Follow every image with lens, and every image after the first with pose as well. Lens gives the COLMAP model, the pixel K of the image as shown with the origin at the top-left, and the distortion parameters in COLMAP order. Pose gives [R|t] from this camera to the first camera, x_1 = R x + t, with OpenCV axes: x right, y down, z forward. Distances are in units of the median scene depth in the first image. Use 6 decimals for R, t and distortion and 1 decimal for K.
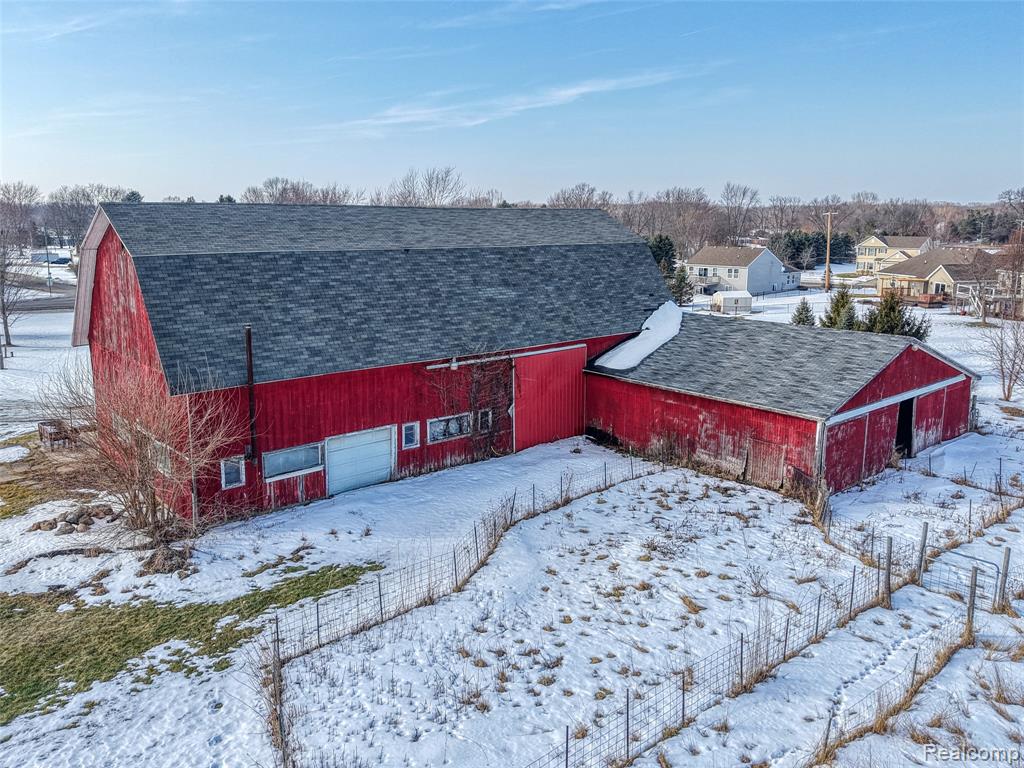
lens RADIAL K [[791.9, 0, 502.7], [0, 791.9, 362.8], [0, 0, 1]] dist [0.041859, -0.048787]
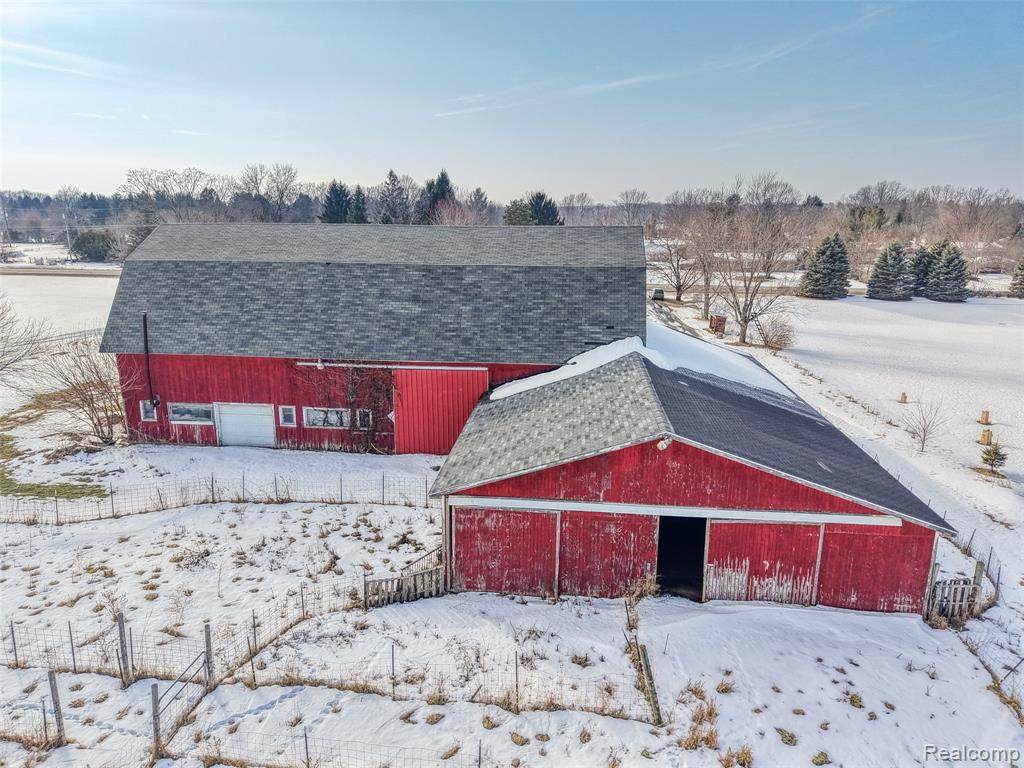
lens RADIAL K [[684.2, 0, 508.8], [0, 684.2, 383.2], [0, 0, 1]] dist [0.016458, -0.016172]
pose [[0.689008, 0.176222, -0.703004, 0.921980], [-0.133448, 0.984252, 0.115931, -0.136696], [0.712363, 0.013937, 0.701673, 0.537821]]
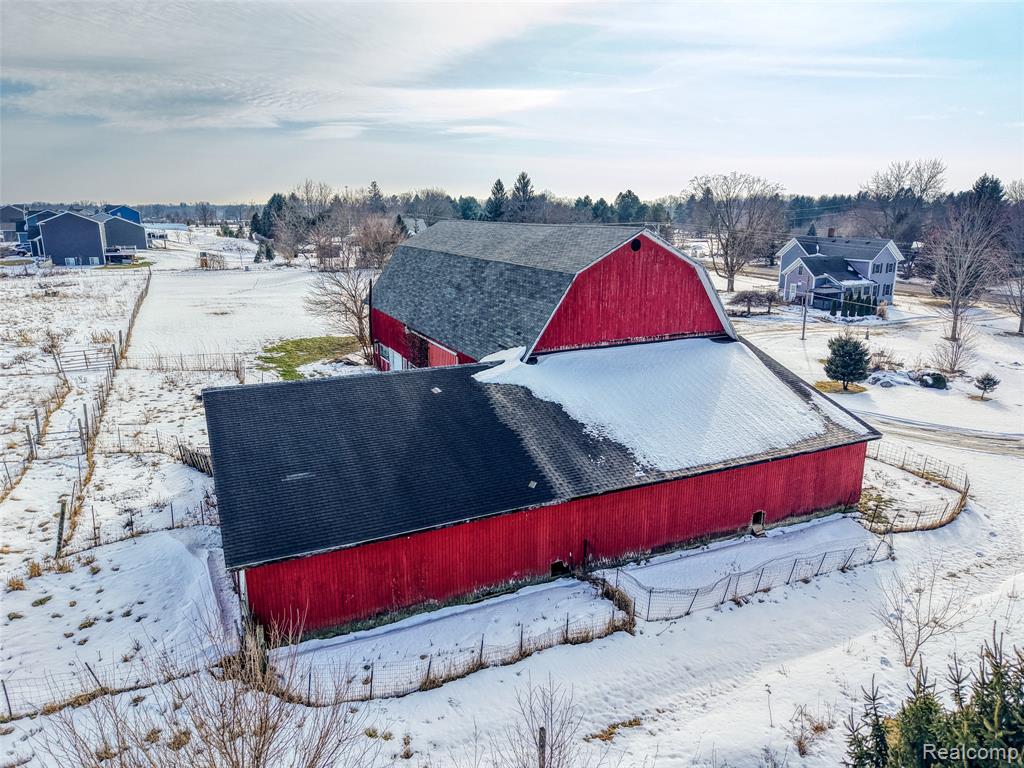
lens RADIAL K [[684.2, 0, 508.8], [0, 684.2, 383.2], [0, 0, 1]] dist [0.016458, -0.016172]
pose [[-0.264178, 0.233954, -0.935668, 1.227843], [-0.179956, 0.941140, 0.286131, -0.336305], [0.947537, 0.243969, -0.206527, 1.612651]]
